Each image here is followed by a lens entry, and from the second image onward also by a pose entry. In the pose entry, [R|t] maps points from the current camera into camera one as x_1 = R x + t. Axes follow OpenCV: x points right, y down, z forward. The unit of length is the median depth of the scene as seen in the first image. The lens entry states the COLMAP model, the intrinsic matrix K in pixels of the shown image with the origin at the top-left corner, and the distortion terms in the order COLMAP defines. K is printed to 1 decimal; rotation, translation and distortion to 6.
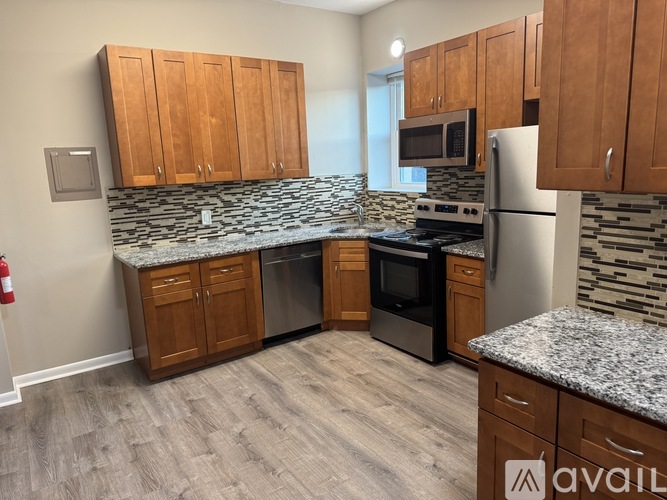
lens RADIAL K [[470.2, 0, 333.5], [0, 470.2, 250.0], [0, 0, 1]] dist [0.112516, -0.190627]
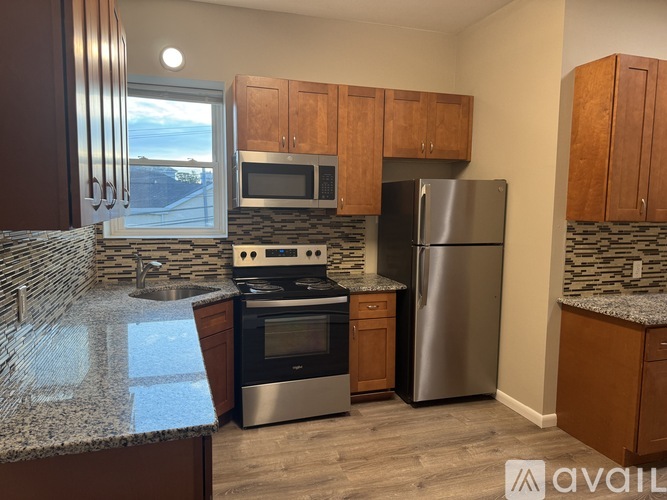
lens RADIAL K [[470.2, 0, 333.5], [0, 470.2, 250.0], [0, 0, 1]] dist [0.112516, -0.190627]
pose [[0.275926, -0.037645, 0.960441, -0.702640], [0.152446, 0.988299, -0.005060, -0.082334], [-0.949013, 0.147811, 0.278436, 0.726216]]
